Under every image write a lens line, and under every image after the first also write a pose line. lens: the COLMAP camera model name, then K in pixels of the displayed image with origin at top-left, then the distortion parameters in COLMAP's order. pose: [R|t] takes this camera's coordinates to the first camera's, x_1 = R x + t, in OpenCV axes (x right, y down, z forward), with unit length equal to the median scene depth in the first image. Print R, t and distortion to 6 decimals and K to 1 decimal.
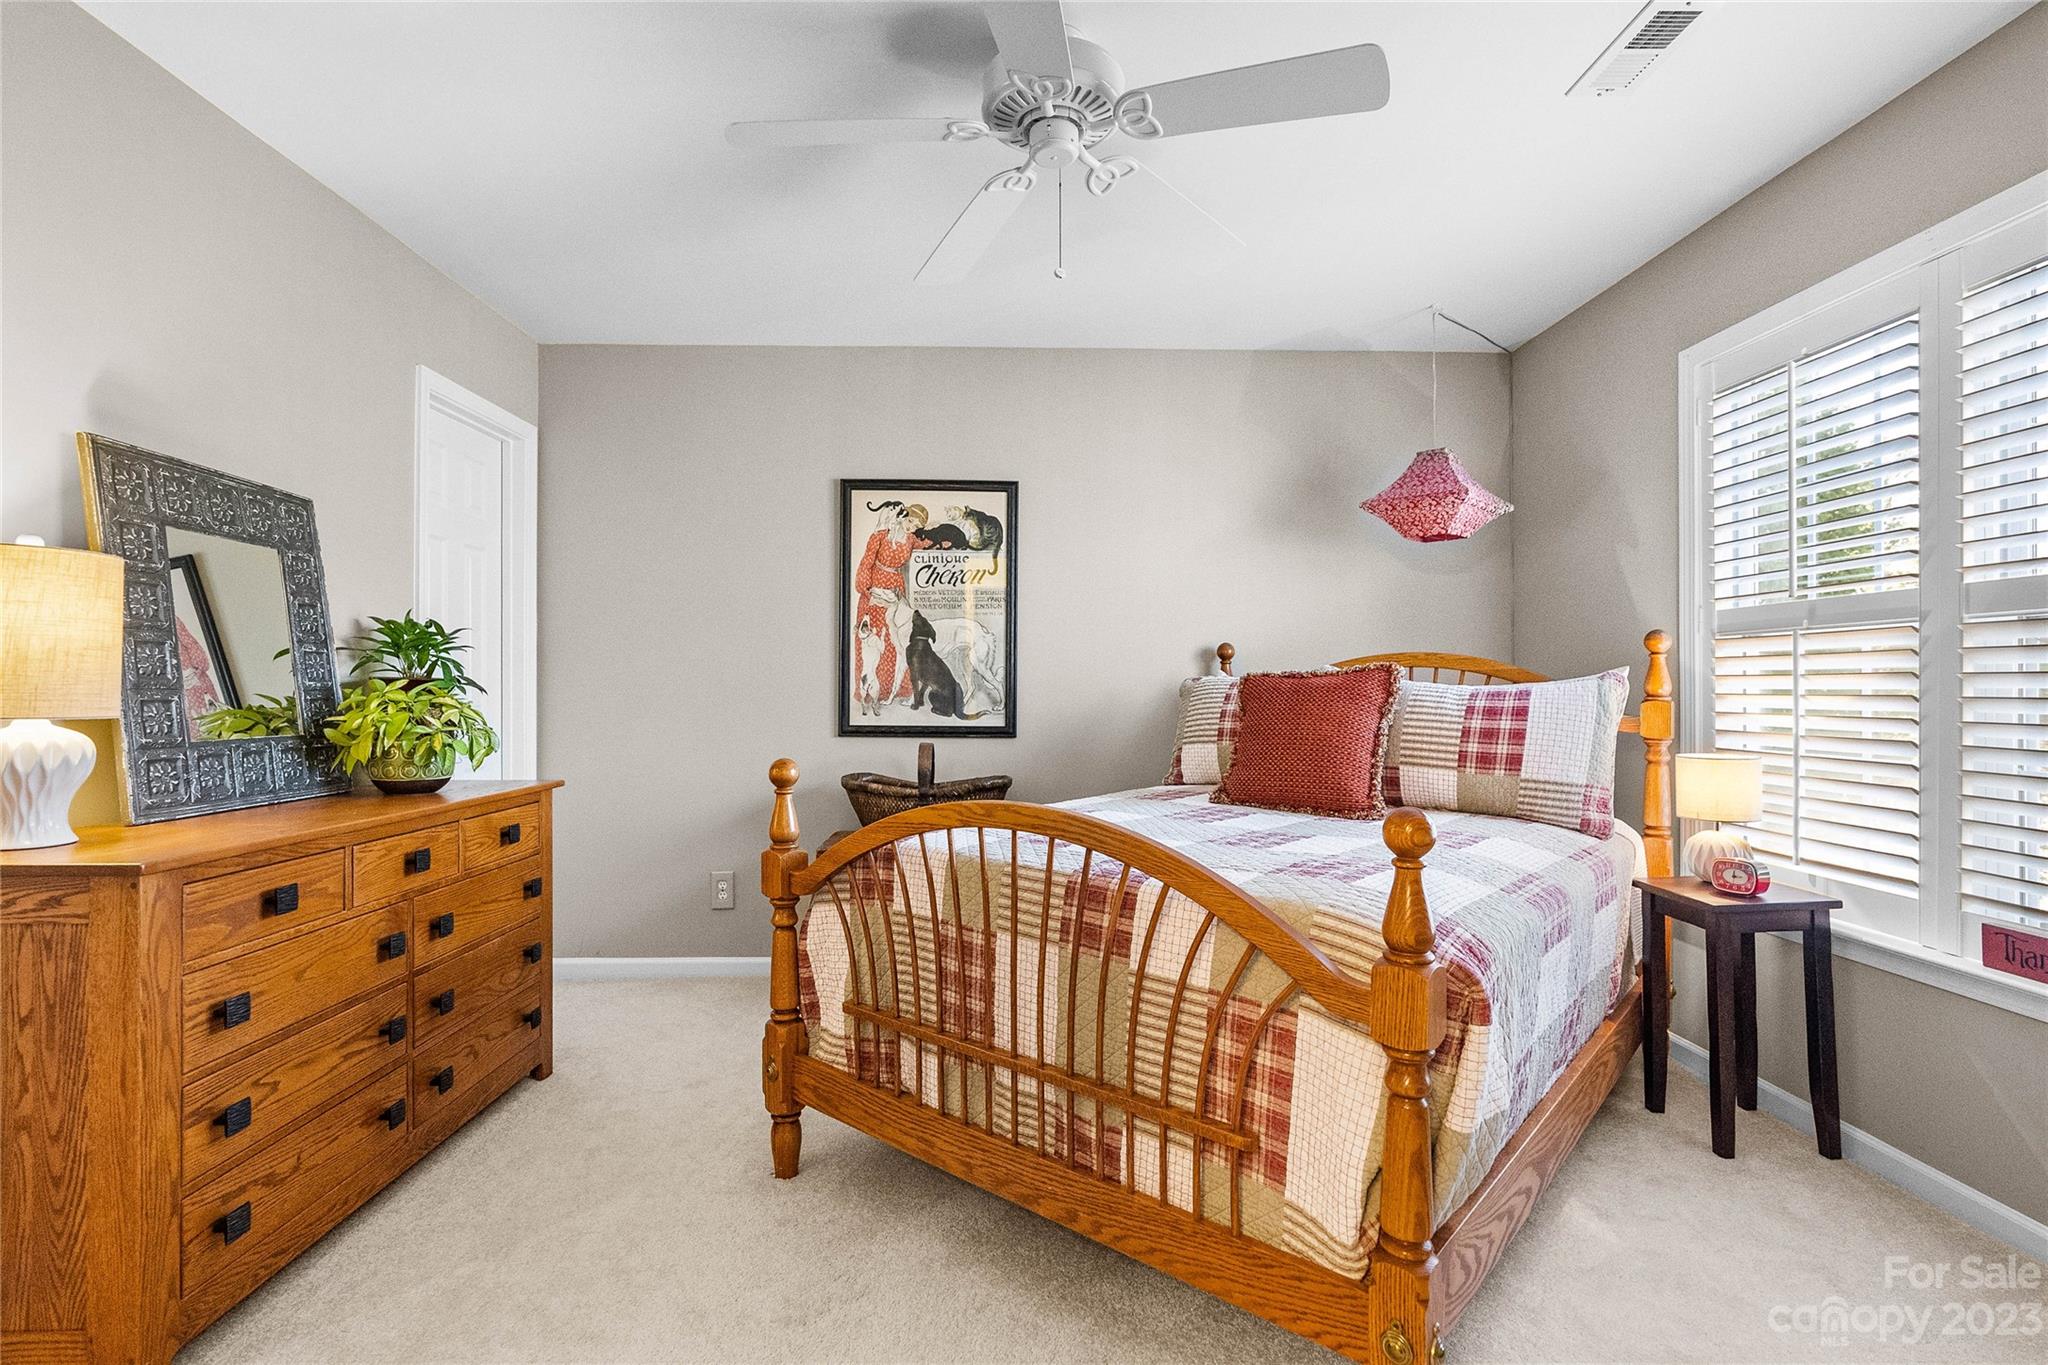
lens RADIAL K [[957.4, 0, 1025.4], [0, 957.4, 682.6], [0, 0, 1]] dist [-0.008683, 0.002974]
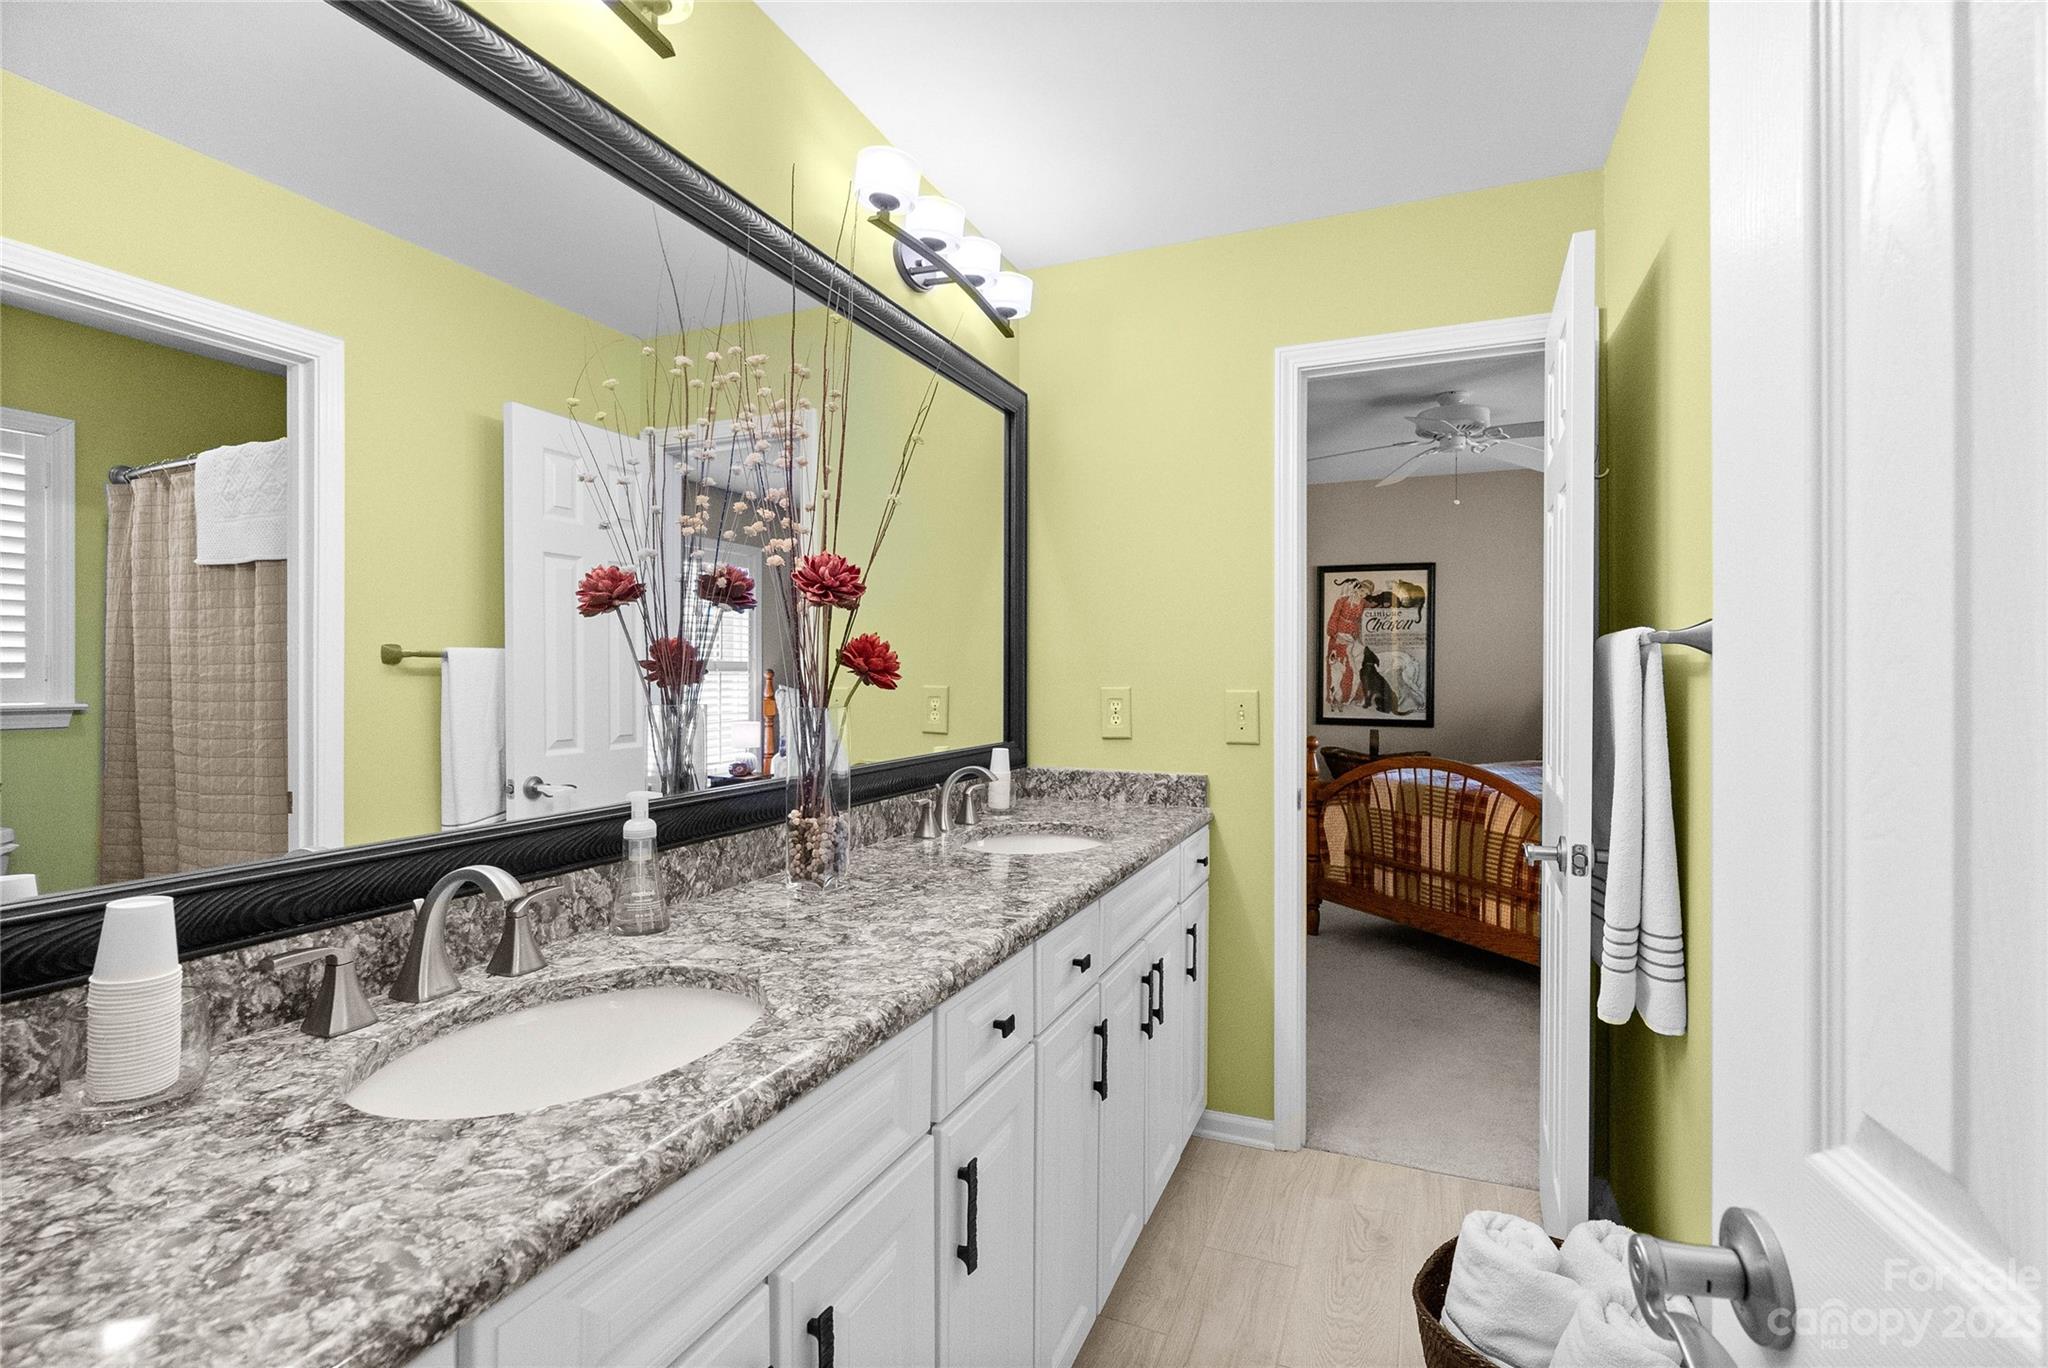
lens RADIAL K [[957.4, 0, 1031.2], [0, 957.4, 674.2], [0, 0, 1]] dist [-0.008683, 0.002974]
pose [[0.916623, 0.003725, -0.399735, 0.020723], [0.000479, 0.999946, 0.010416, -0.081533], [0.399752, -0.009739, 0.916572, -1.223353]]
